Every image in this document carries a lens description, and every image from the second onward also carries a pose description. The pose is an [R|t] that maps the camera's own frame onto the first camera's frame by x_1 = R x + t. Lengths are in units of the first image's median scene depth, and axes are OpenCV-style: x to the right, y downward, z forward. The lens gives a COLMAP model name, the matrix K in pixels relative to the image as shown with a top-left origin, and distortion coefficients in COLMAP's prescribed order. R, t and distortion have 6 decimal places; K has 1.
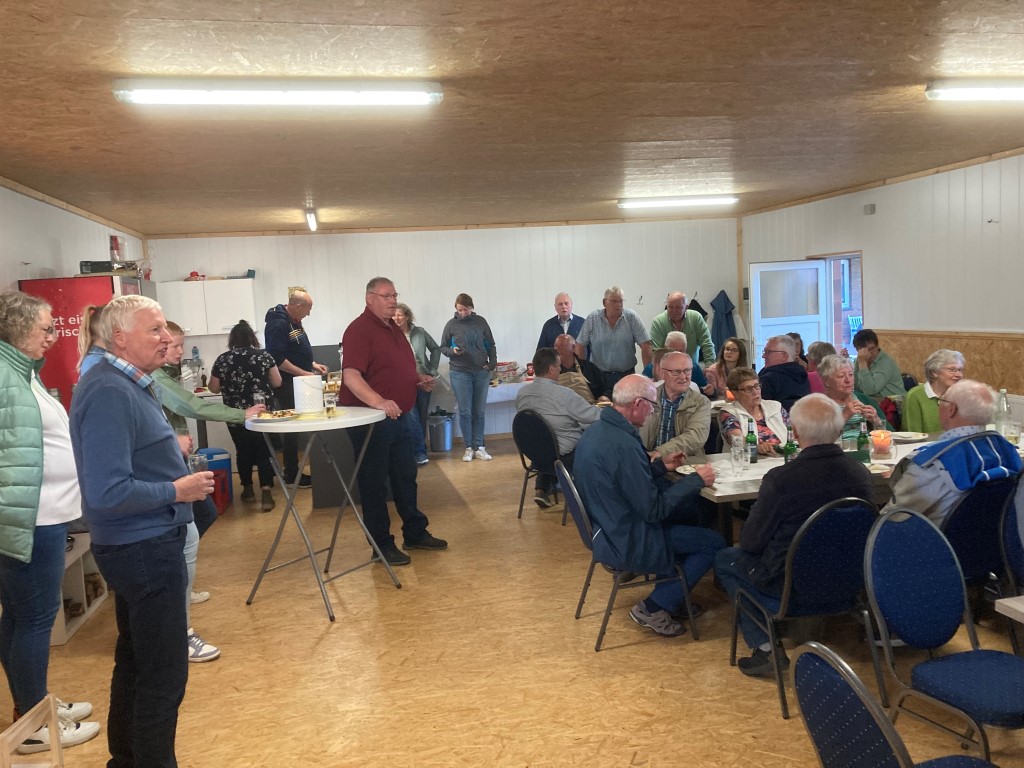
lens RADIAL K [[834.0, 0, 512.5], [0, 834.0, 387.5], [0, 0, 1]] dist [0.016011, -0.002668]
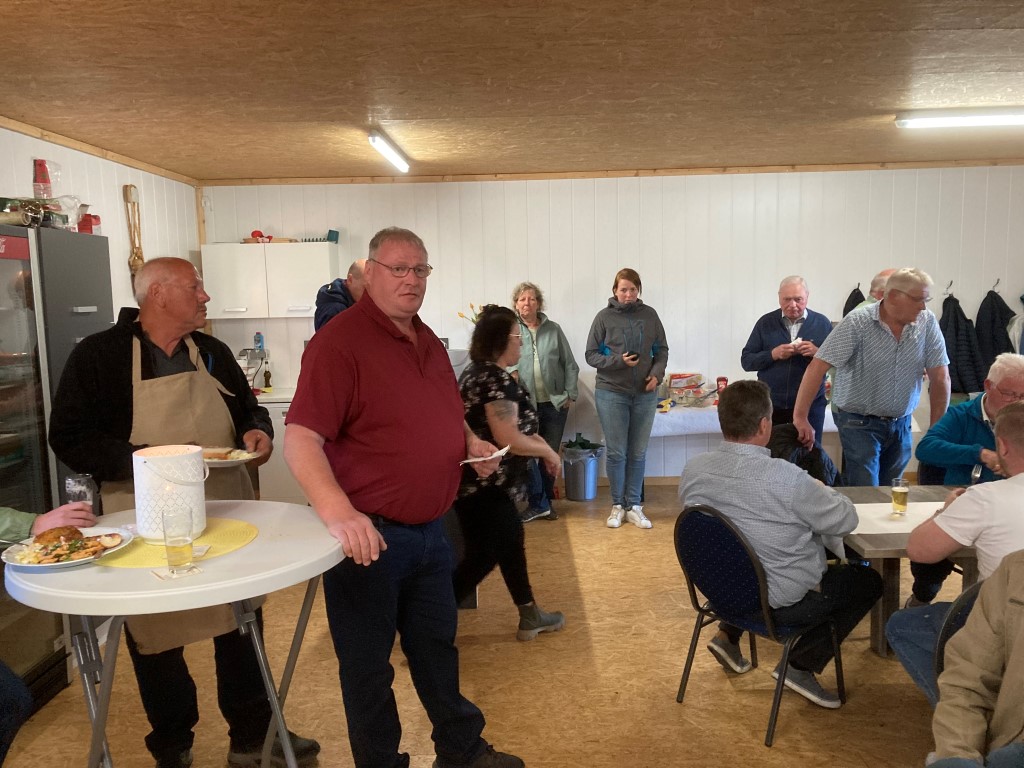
lens RADIAL K [[834.0, 0, 502.5], [0, 834.0, 380.6], [0, 0, 1]] dist [0.016011, -0.002668]
pose [[0.970418, 0.059101, -0.234086, 0.008083], [-0.055071, 0.998201, 0.023720, -0.036402], [0.235066, -0.010127, 0.971927, 0.336016]]
